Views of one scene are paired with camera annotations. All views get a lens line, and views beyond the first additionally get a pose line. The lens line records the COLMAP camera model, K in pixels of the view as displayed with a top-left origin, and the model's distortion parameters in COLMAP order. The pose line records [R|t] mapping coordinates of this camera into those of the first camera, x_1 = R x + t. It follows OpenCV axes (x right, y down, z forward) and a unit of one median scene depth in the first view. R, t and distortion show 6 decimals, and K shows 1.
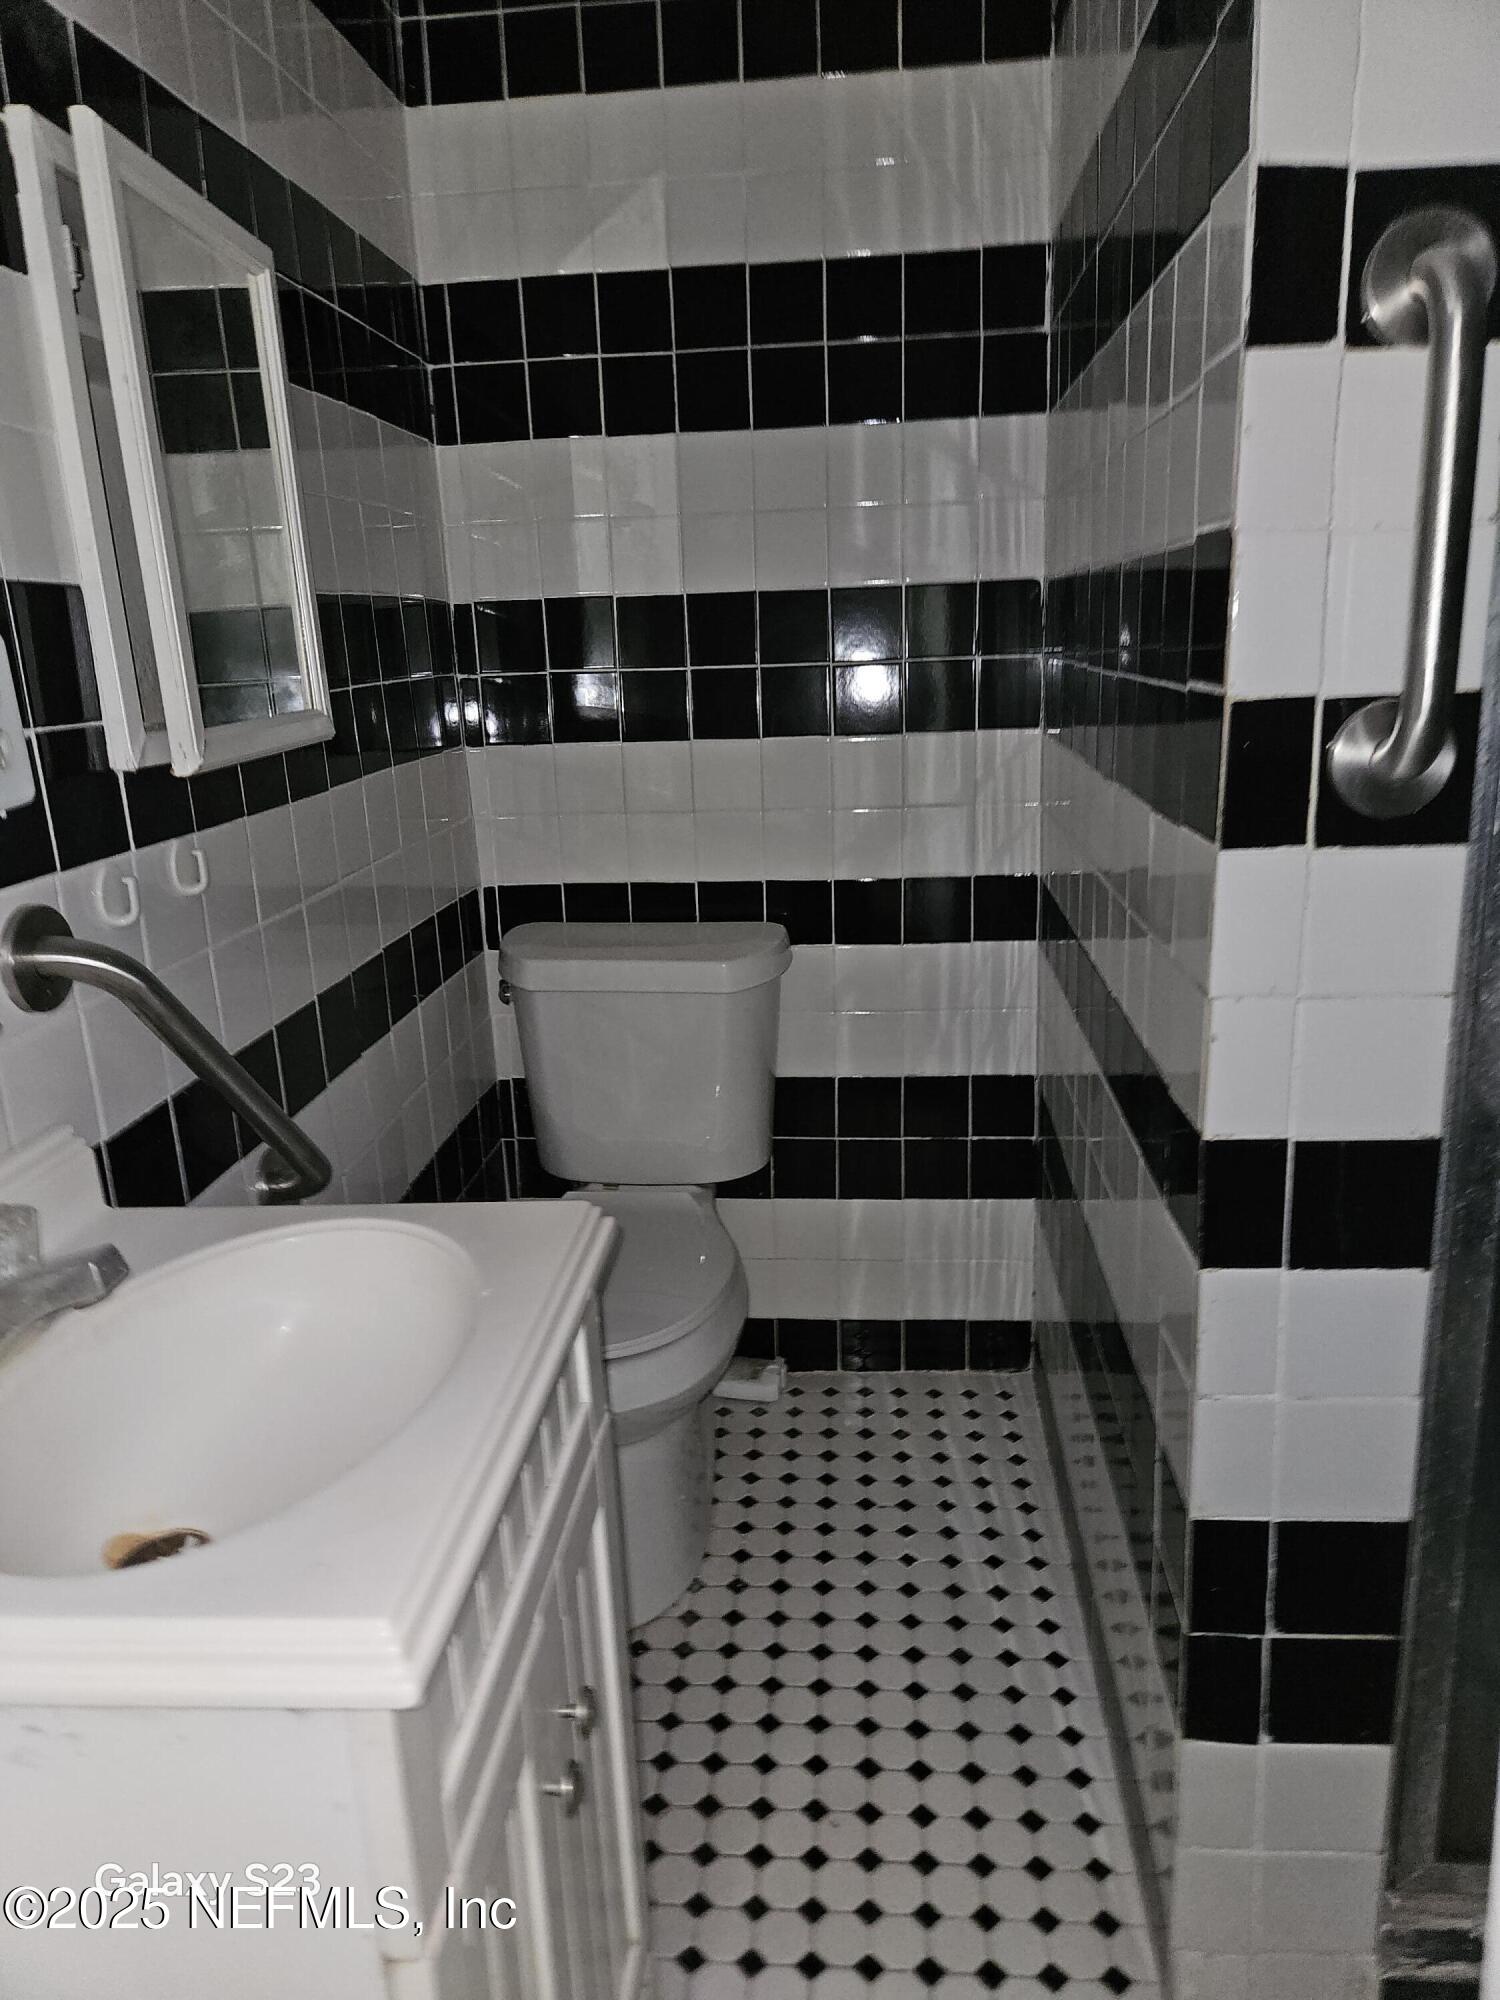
lens RADIAL K [[1380.4, 0, 750.0], [0, 1380.4, 1000.0], [0, 0, 1]] dist [0.053462, 0.001271]
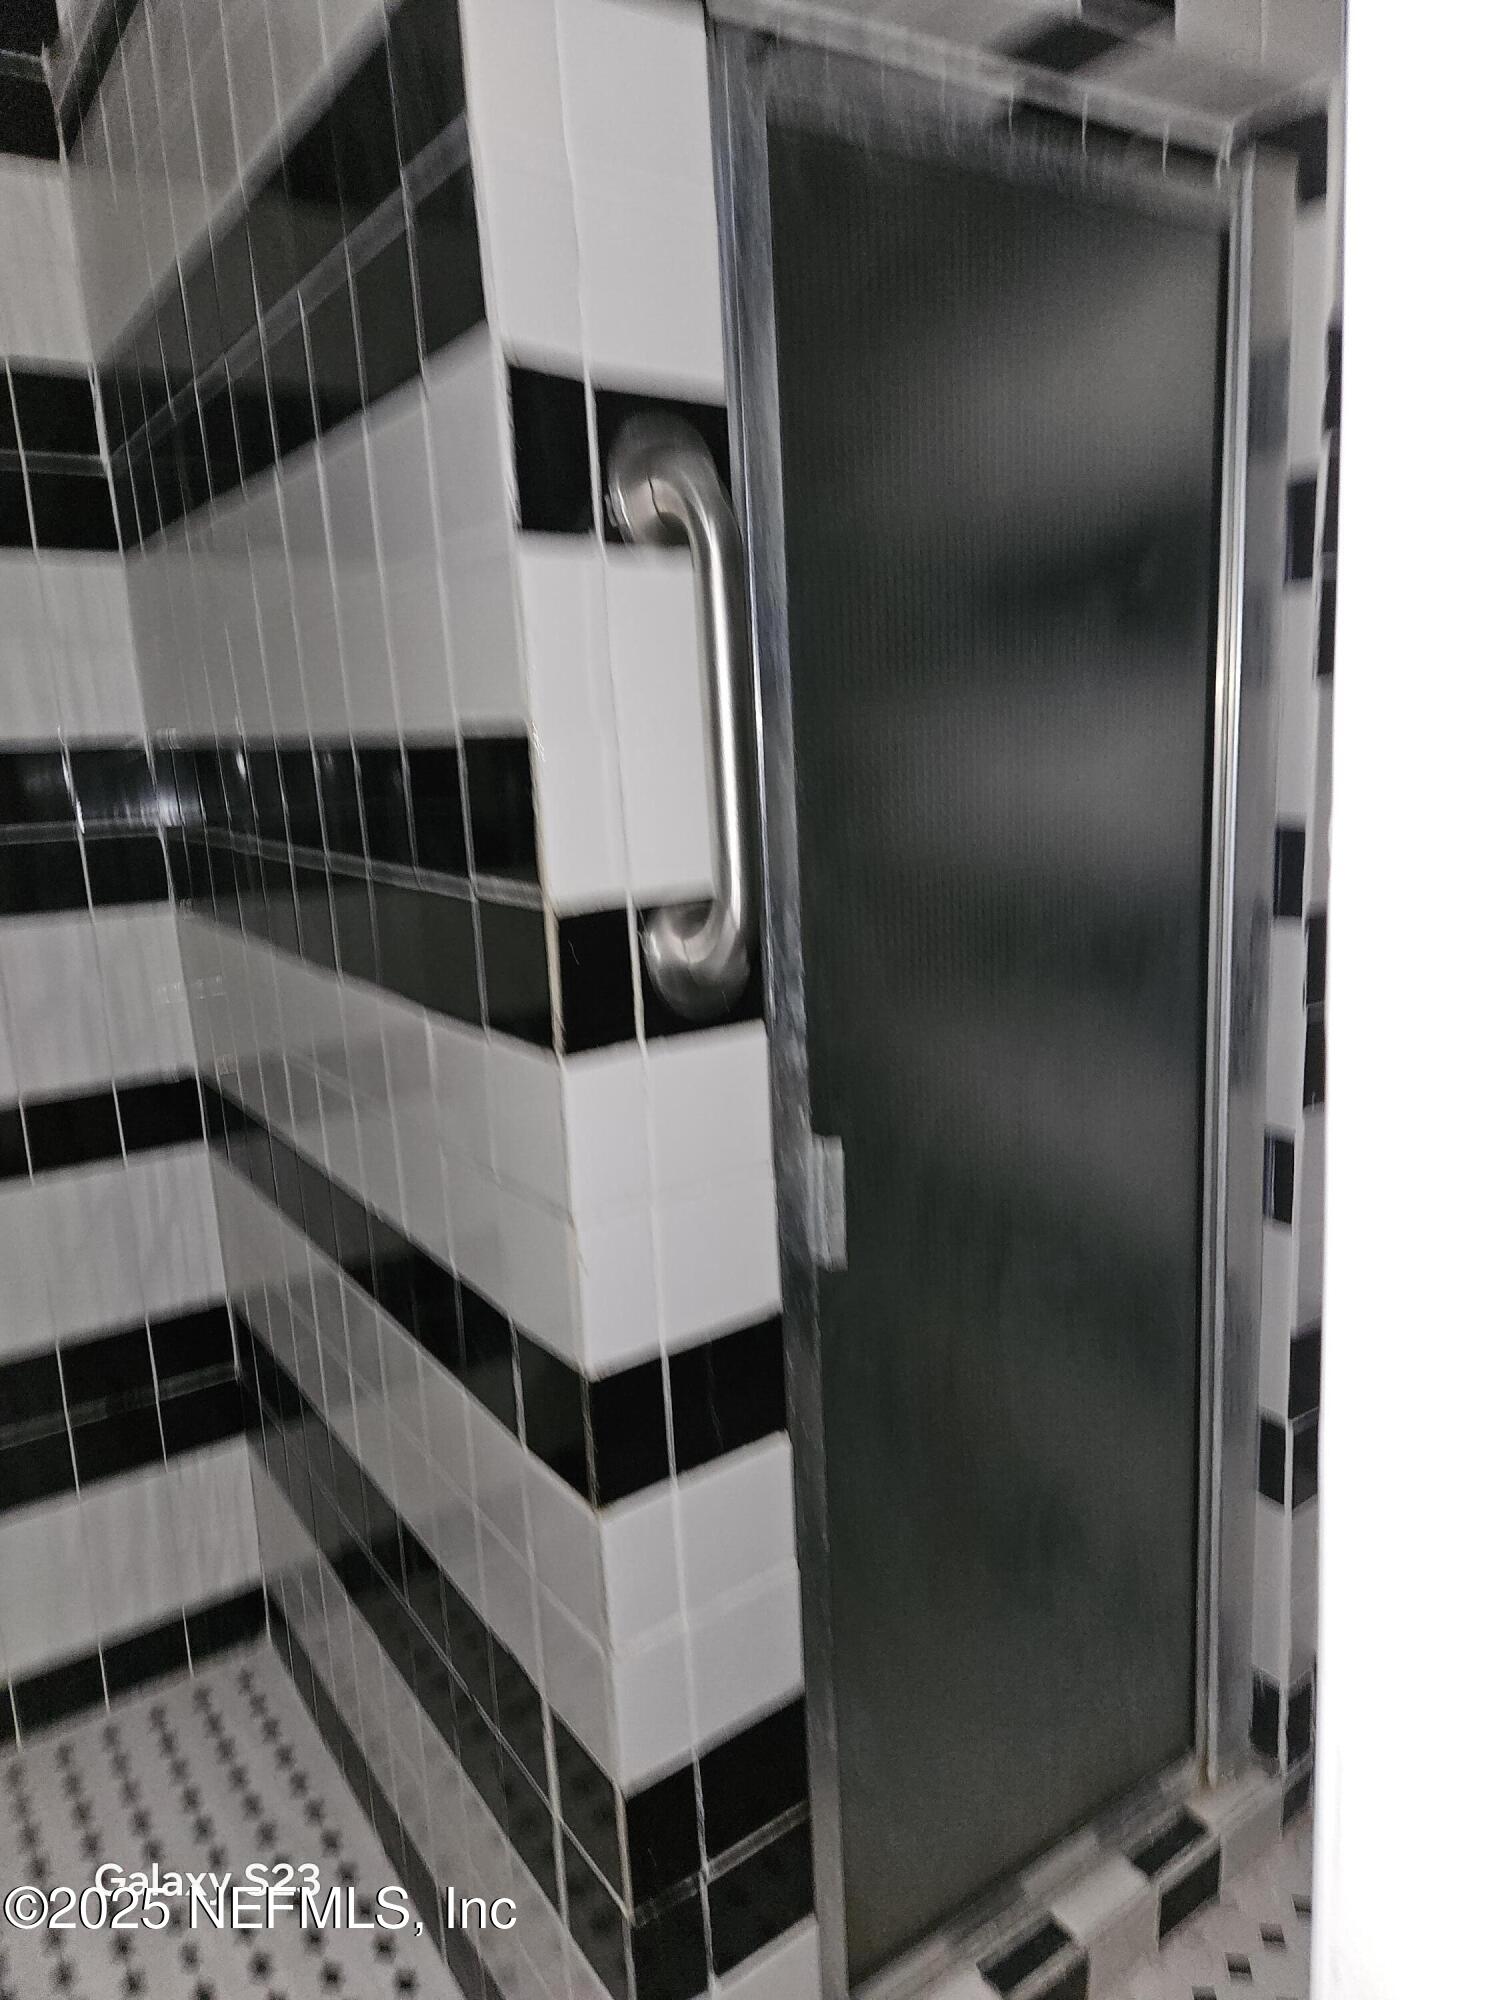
lens RADIAL K [[1380.4, 0, 750.0], [0, 1380.4, 1000.0], [0, 0, 1]] dist [0.053462, 0.001271]
pose [[0.773983, -0.129829, 0.619754, -0.108275], [0.181017, 0.983275, -0.020083, -0.094498], [-0.606782, 0.127730, 0.784539, 0.180470]]
